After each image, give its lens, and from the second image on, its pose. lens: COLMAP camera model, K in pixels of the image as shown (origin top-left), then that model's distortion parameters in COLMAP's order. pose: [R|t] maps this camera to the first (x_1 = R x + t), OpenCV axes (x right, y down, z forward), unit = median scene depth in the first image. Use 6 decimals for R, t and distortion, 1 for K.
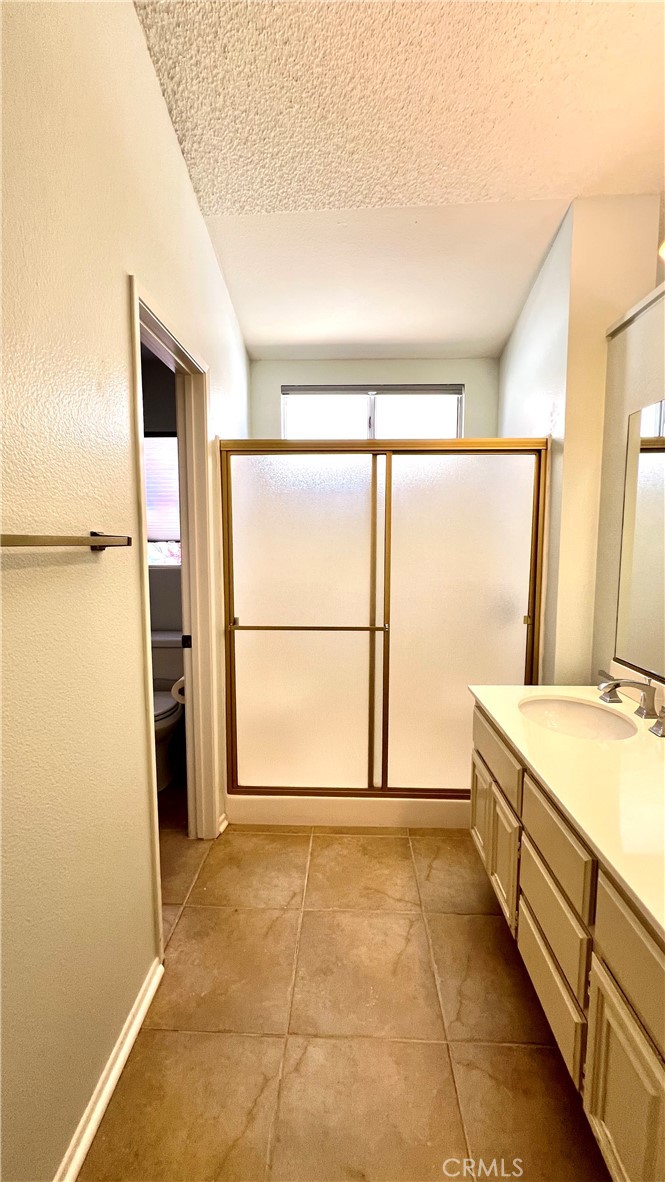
lens RADIAL K [[470.0, 0, 330.5], [0, 470.0, 589.7], [0, 0, 1]] dist [-0.006389, 0.000366]
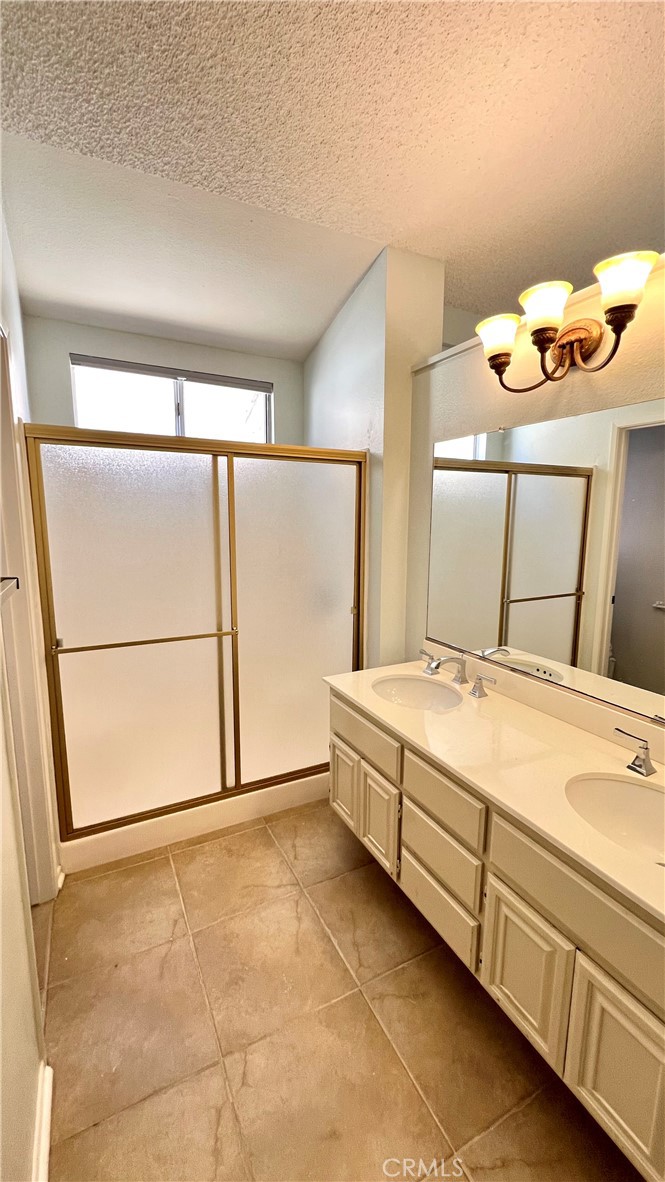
lens RADIAL K [[471.0, 0, 332.3], [0, 471.0, 589.7], [0, 0, 1]] dist [-0.005605, -0.000035]
pose [[0.867544, -0.070105, 0.492395, -0.231015], [0.042570, 0.996850, 0.066923, -0.079509], [-0.495536, -0.037098, 0.867795, 0.035794]]
